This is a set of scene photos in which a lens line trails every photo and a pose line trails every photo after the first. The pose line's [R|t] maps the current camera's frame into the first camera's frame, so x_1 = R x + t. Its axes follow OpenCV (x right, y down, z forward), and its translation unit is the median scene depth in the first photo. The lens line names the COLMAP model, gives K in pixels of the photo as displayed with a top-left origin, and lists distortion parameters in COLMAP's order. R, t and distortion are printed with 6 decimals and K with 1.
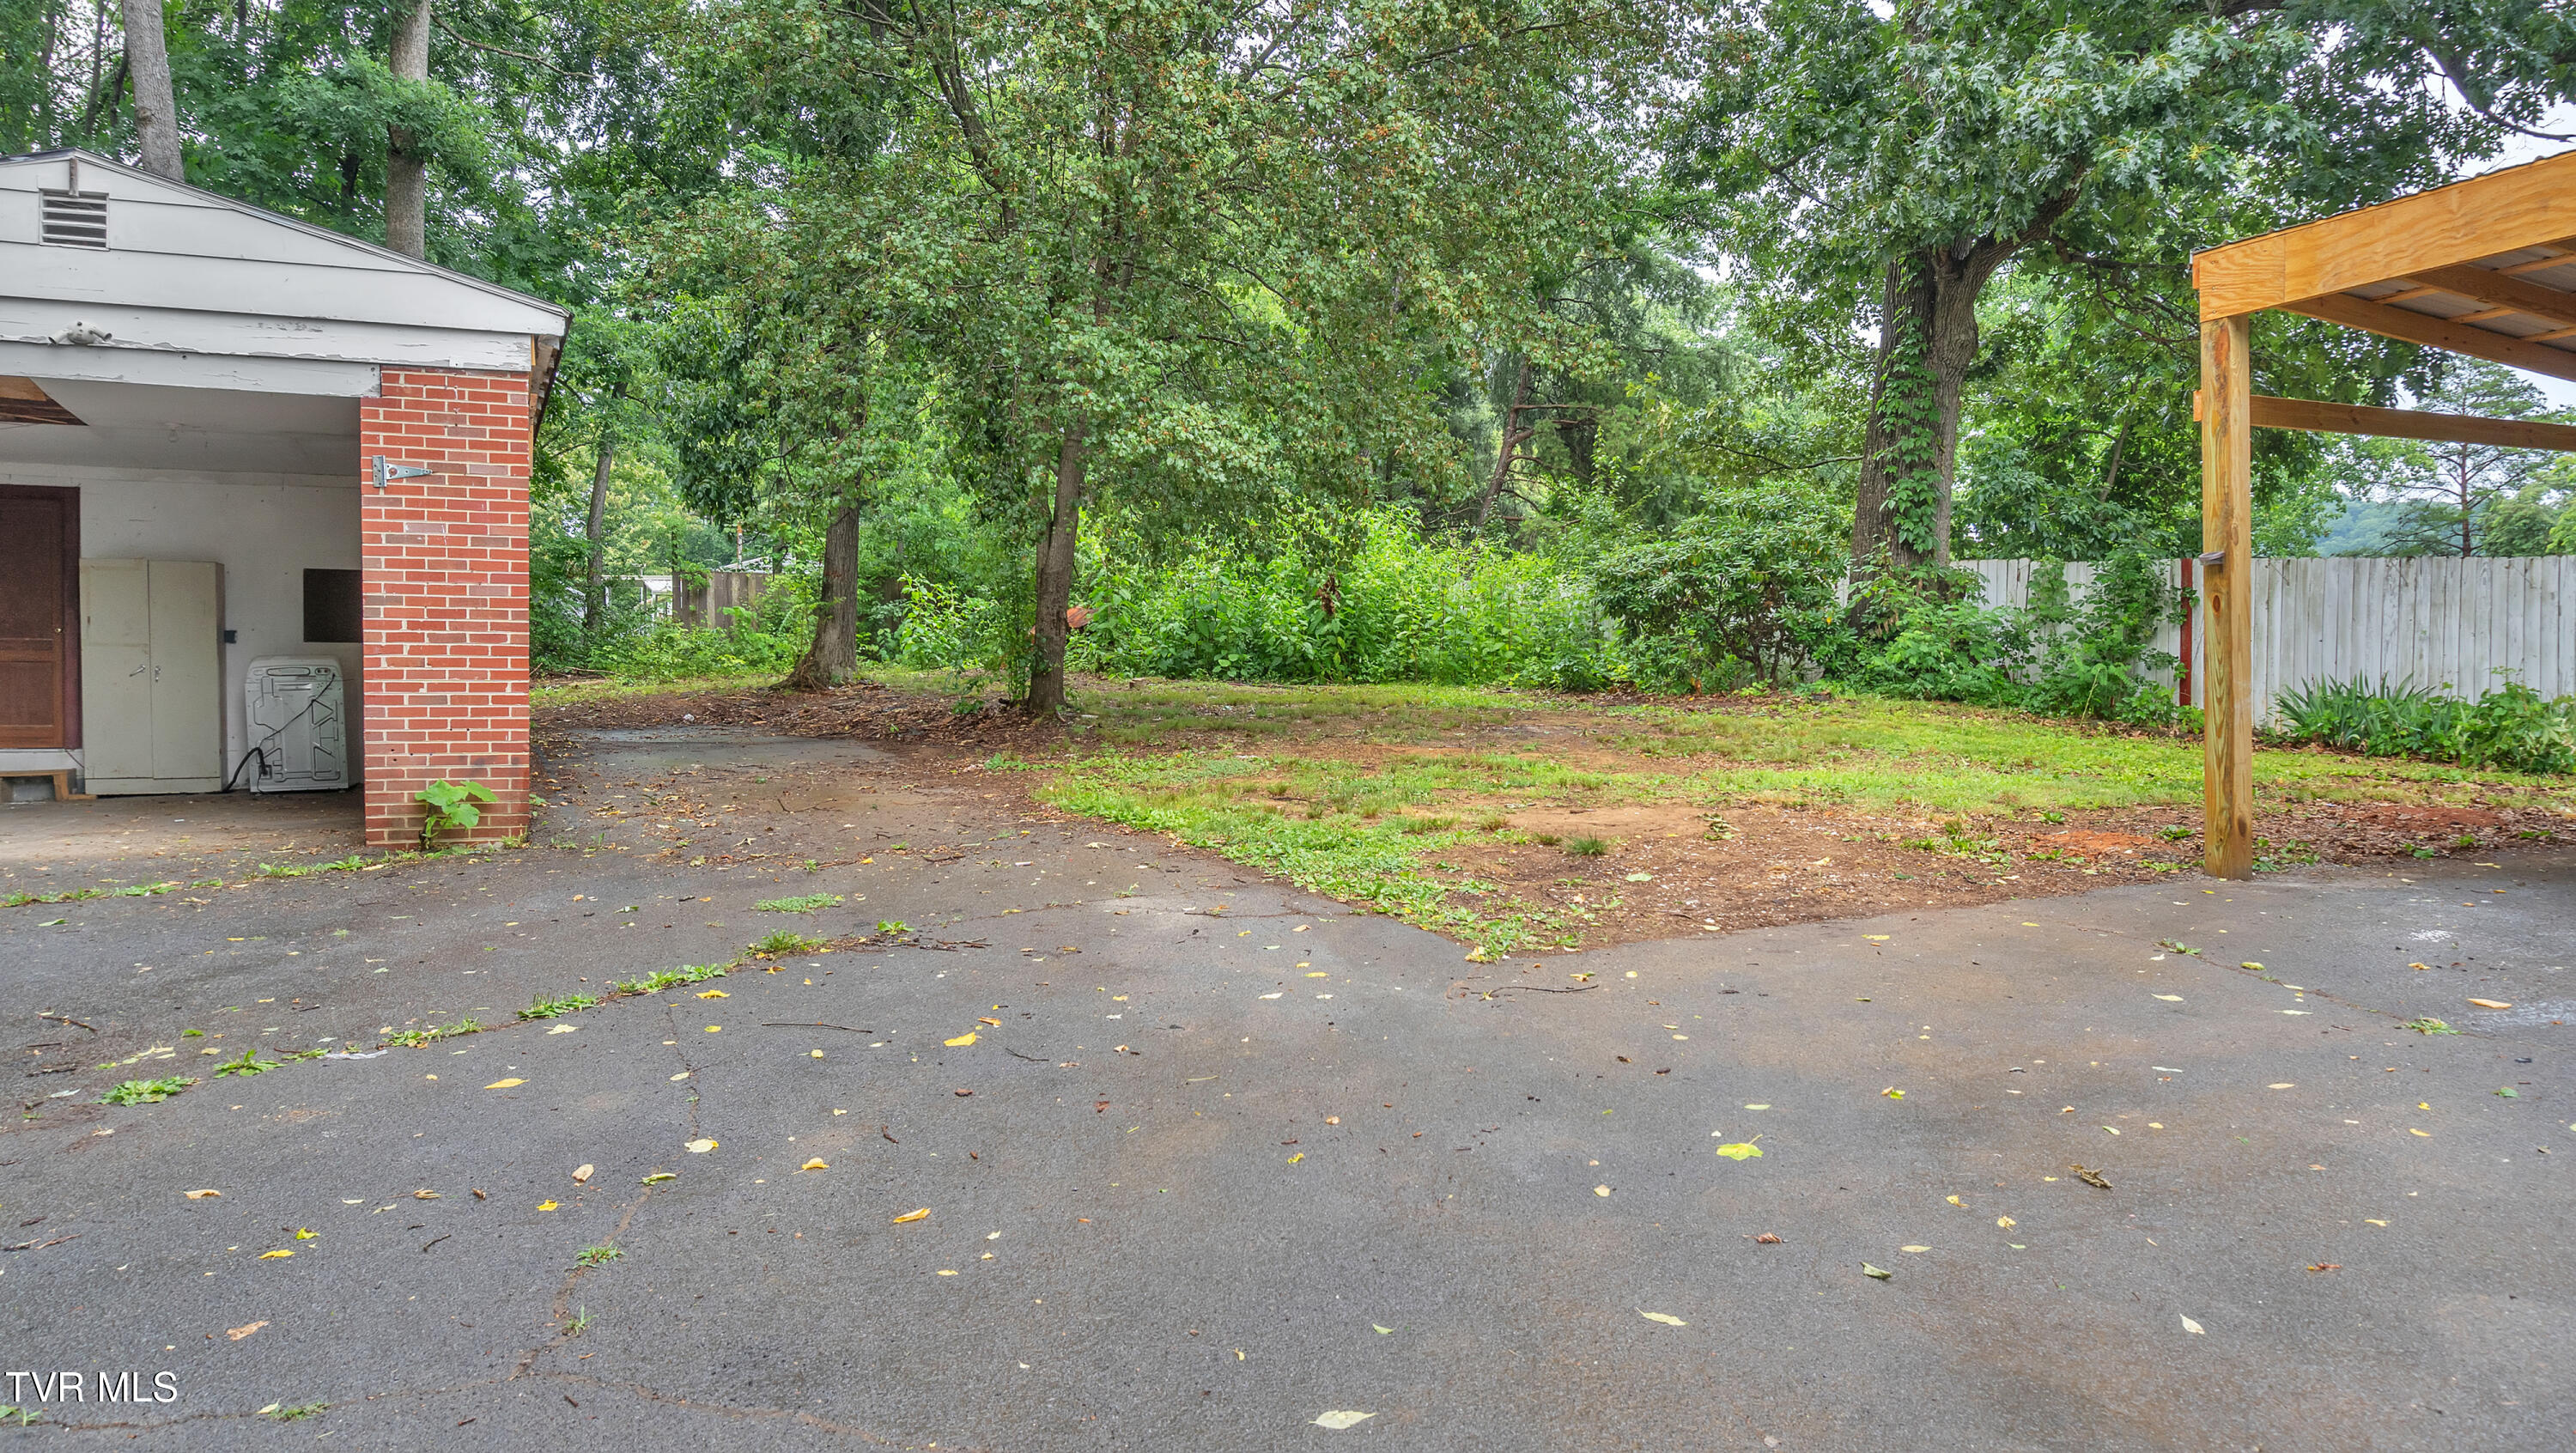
lens RADIAL K [[1776.5, 0, 1284.3], [0, 1776.5, 678.7], [0, 0, 1]] dist [-0.028798, 0.031667]
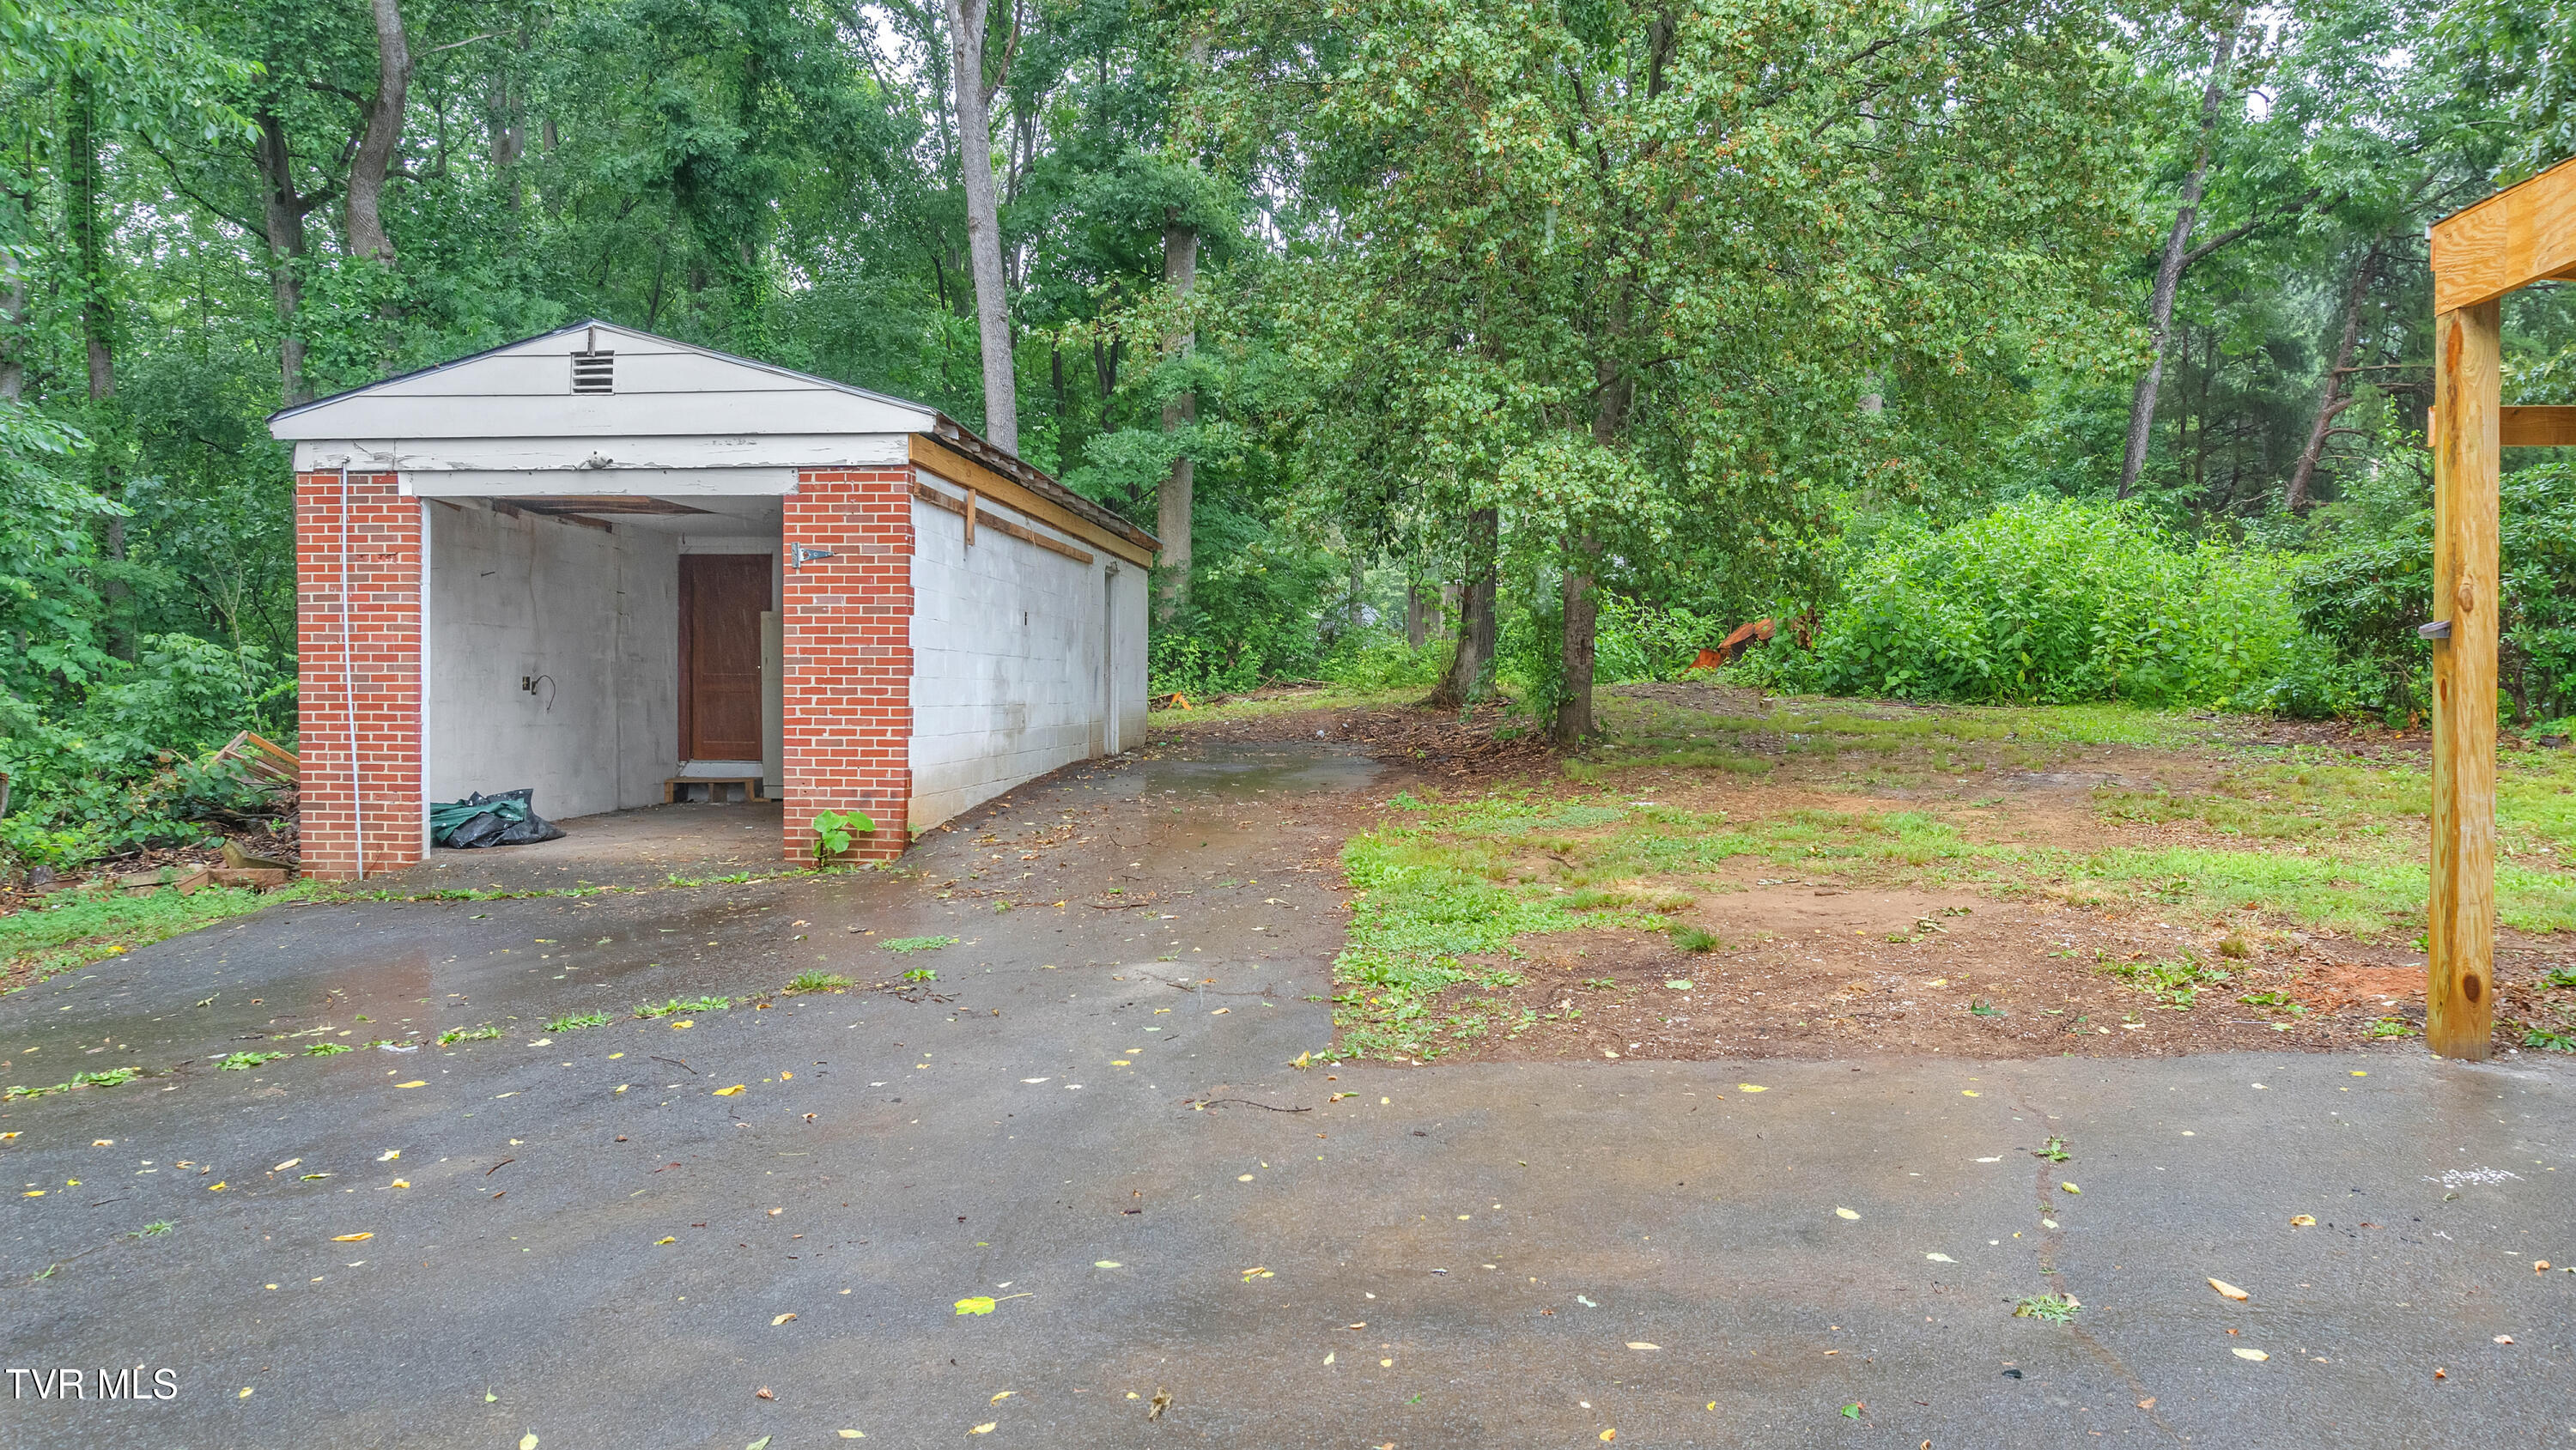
lens RADIAL K [[1776.3, 0, 1284.3], [0, 1776.3, 677.2], [0, 0, 1]] dist [-0.028798, 0.031667]
pose [[0.879806, 0.006033, -0.475294, 0.362552], [-0.004002, 0.999978, 0.005286, -0.040116], [0.475316, -0.002749, 0.879811, 0.081750]]
